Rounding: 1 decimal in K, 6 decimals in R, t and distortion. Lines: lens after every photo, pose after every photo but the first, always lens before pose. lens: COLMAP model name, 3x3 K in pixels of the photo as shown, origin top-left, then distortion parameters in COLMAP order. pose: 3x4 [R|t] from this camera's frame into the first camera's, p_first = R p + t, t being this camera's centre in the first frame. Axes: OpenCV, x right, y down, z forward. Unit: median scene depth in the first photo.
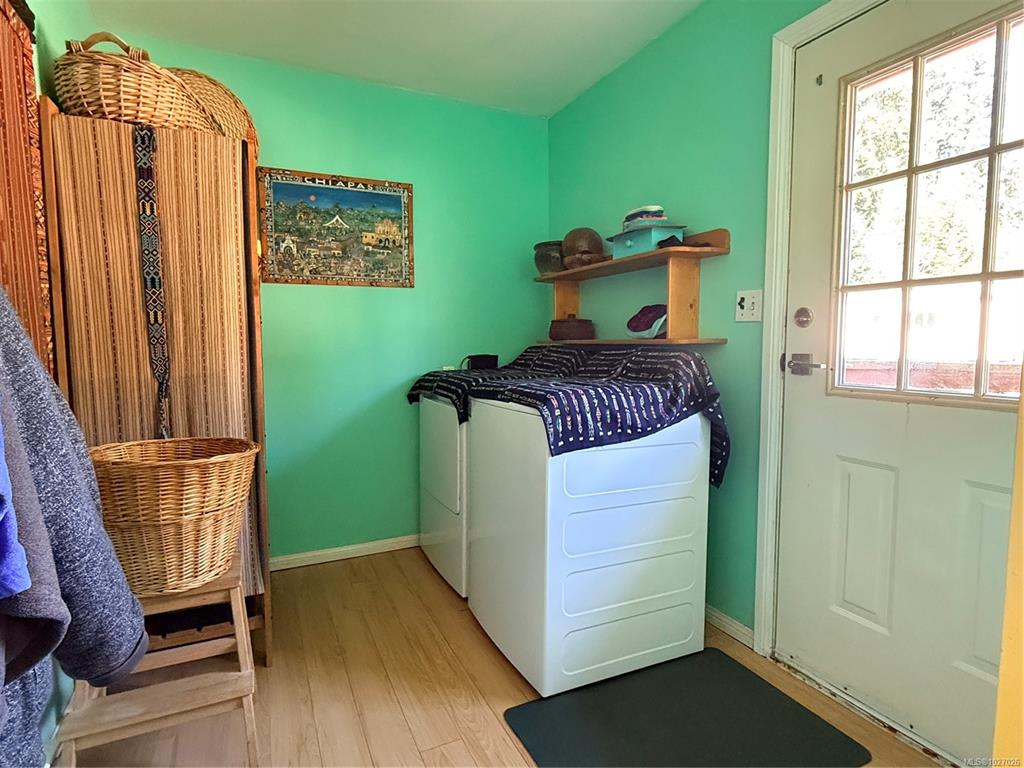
lens RADIAL K [[548.2, 0, 517.6], [0, 548.2, 388.4], [0, 0, 1]] dist [-0.000951, 0.000983]
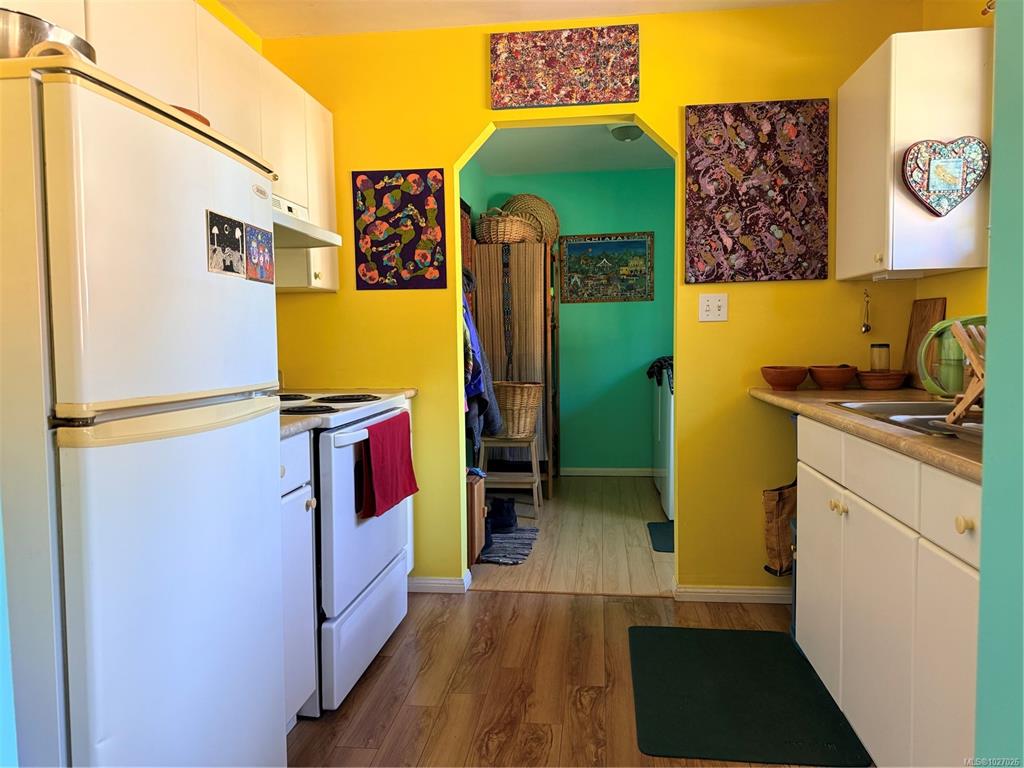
lens RADIAL K [[718.4, 0, 511.9], [0, 718.4, 382.9], [0, 0, 1]] dist [0.002030, 0.000048]
pose [[0.839822, 0.020046, -0.542491, 0.853545], [-0.030942, 0.999461, -0.010970, 0.113419], [0.541979, 0.025998, 0.839990, -1.303132]]
